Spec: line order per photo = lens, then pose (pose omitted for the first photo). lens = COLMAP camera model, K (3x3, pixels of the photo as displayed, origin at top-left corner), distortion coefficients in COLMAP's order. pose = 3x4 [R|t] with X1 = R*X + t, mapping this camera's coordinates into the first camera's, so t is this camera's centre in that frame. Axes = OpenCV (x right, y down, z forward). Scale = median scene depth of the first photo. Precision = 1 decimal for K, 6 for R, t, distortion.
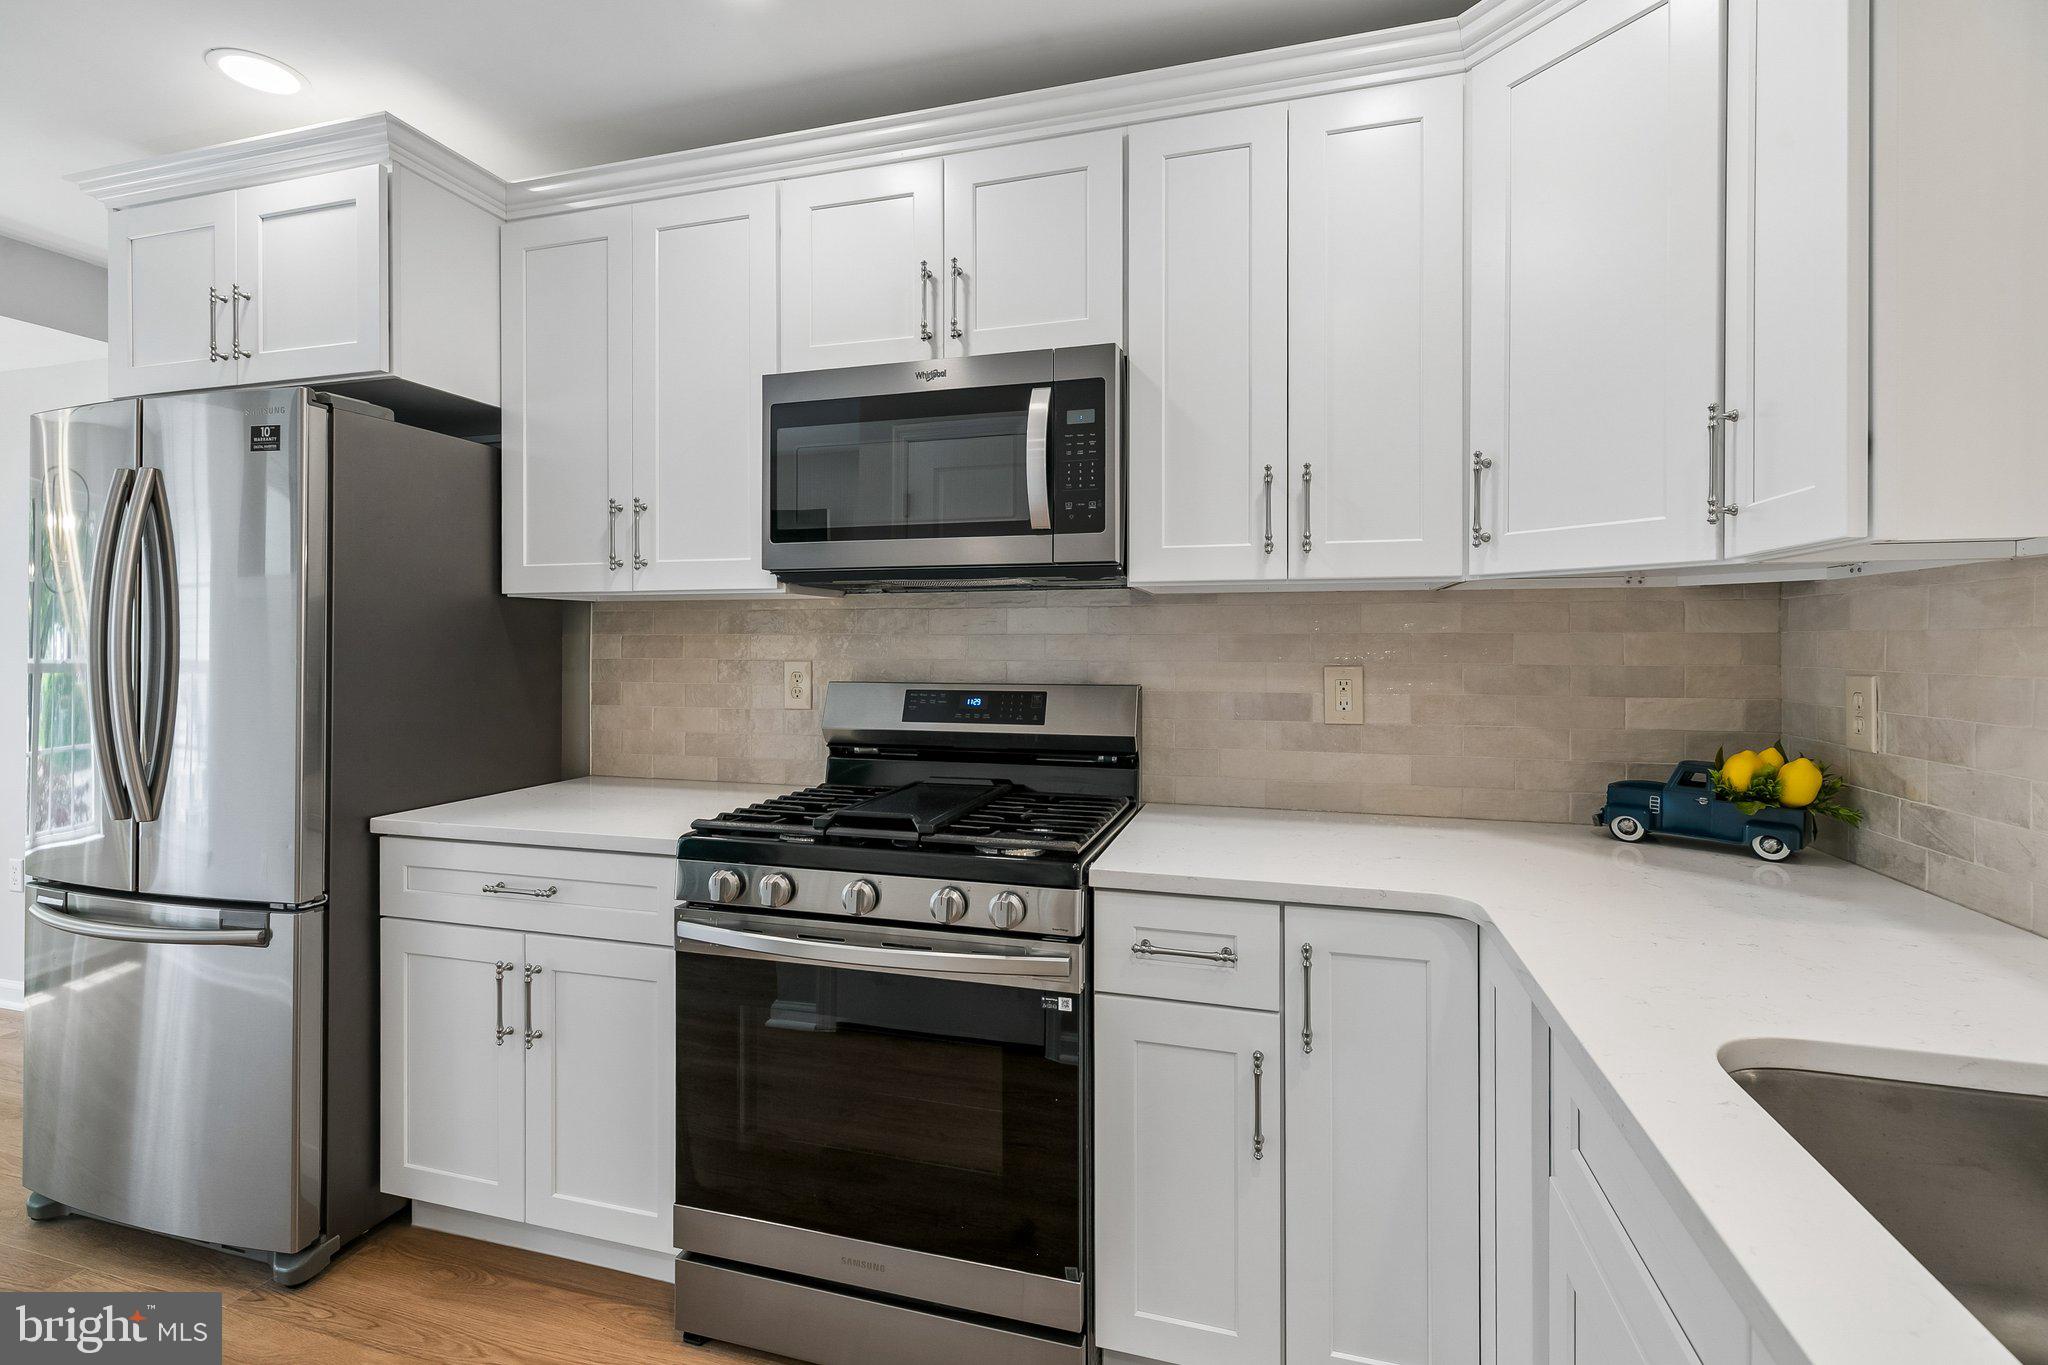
lens RADIAL K [[938.3, 0, 1021.1], [0, 938.3, 660.1], [0, 0, 1]] dist [-0.002512, -0.000664]
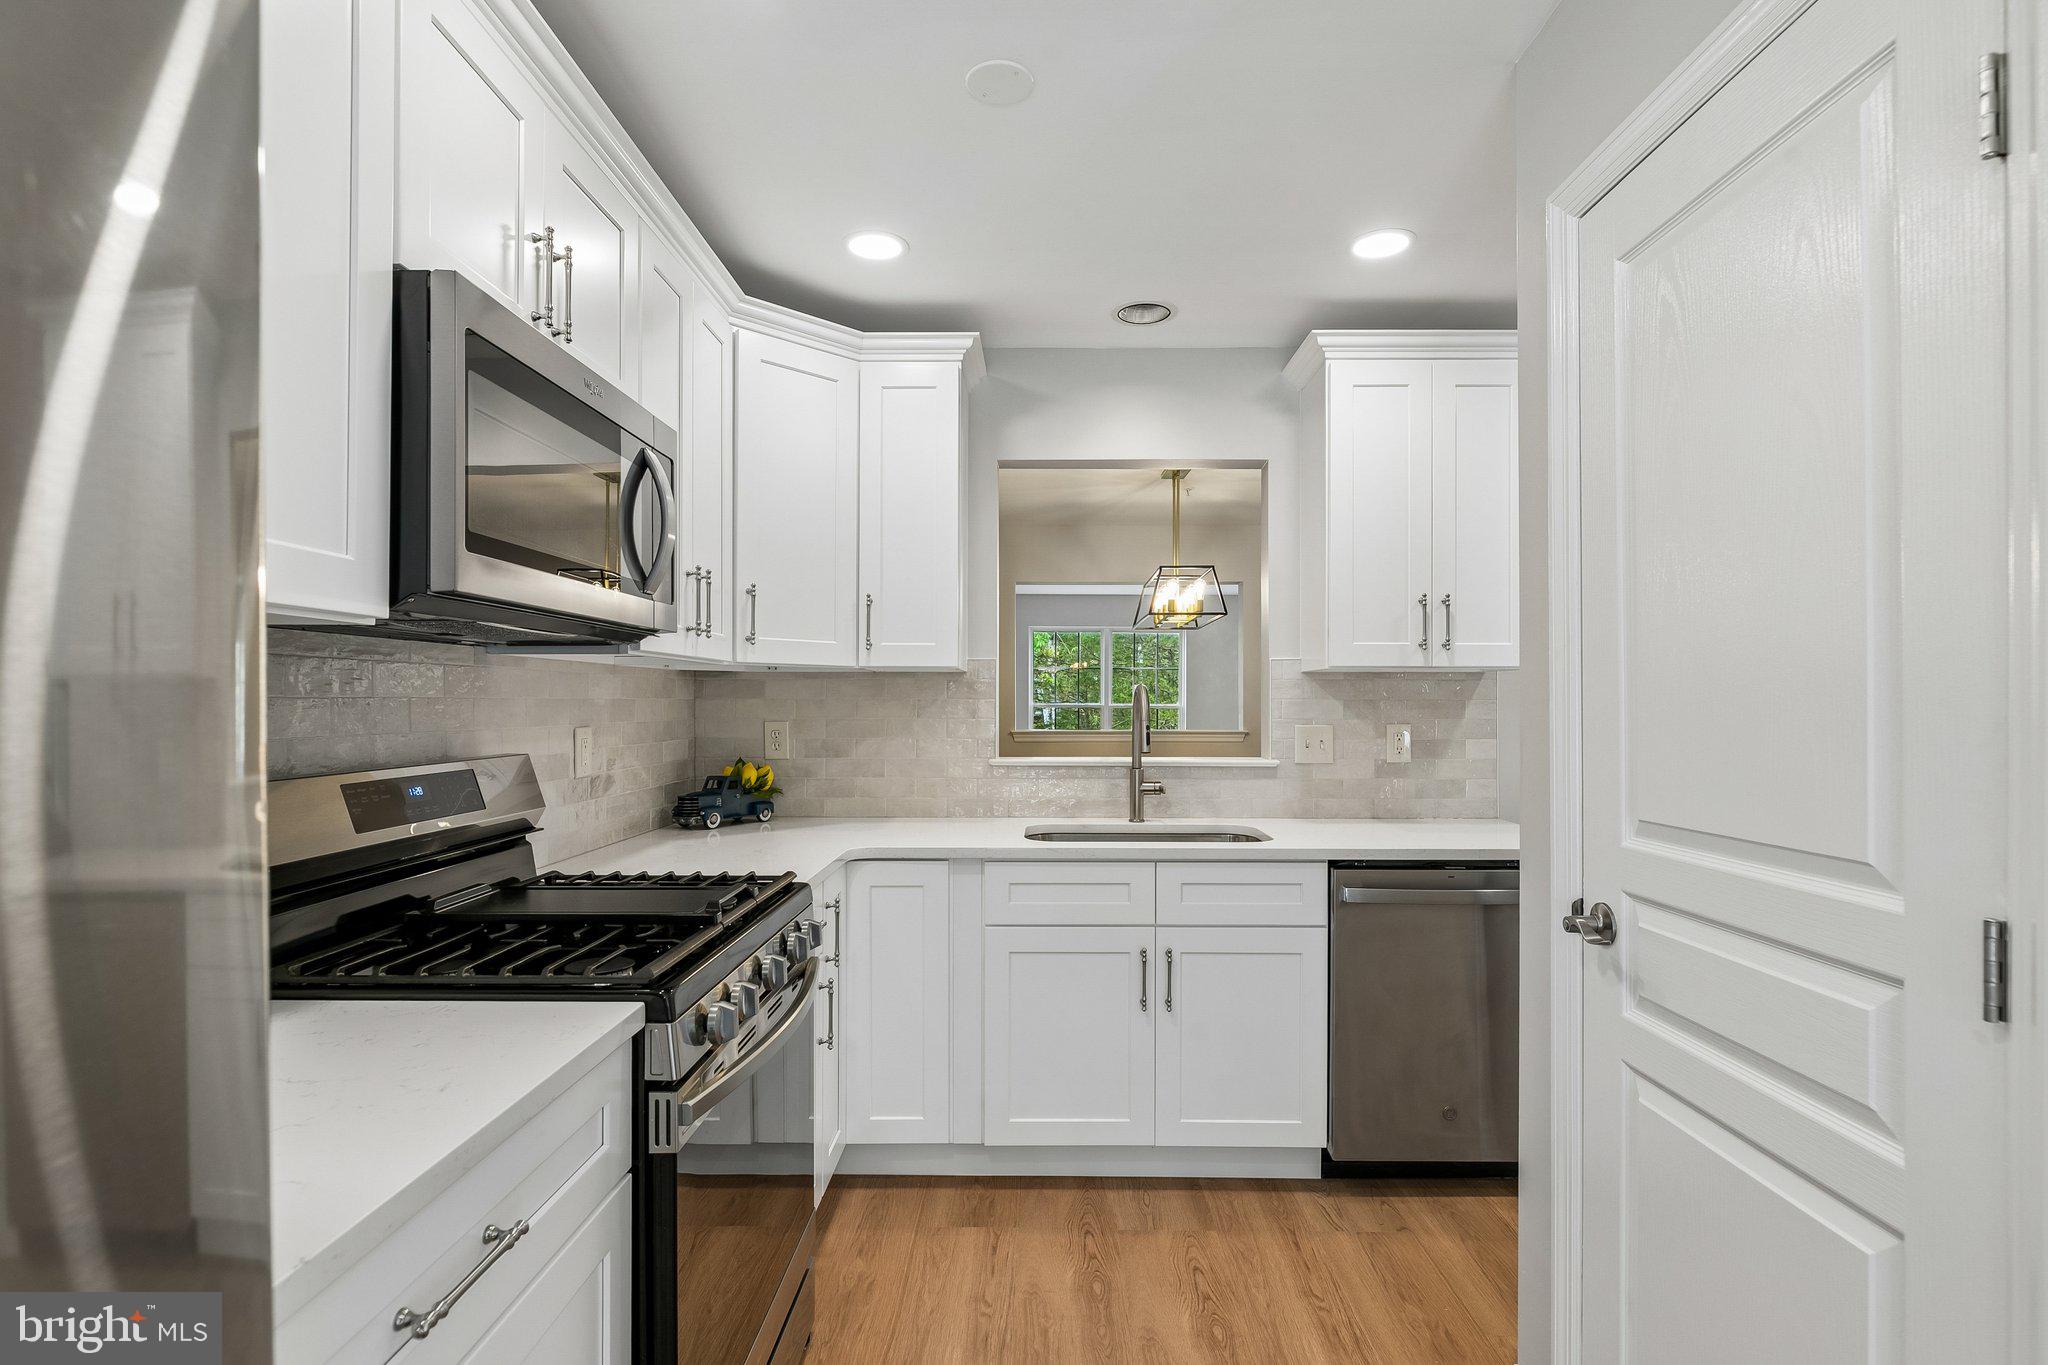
lens RADIAL K [[1082.1, 0, 1024.0], [0, 1082.1, 682.5], [0, 0, 1]] dist [0.000035, -0.000023]
pose [[-0.264522, 0.004842, 0.964367, -1.287515], [0.003476, 0.999986, -0.004067, -0.046596], [-0.964373, 0.002276, -0.264535, 0.978914]]
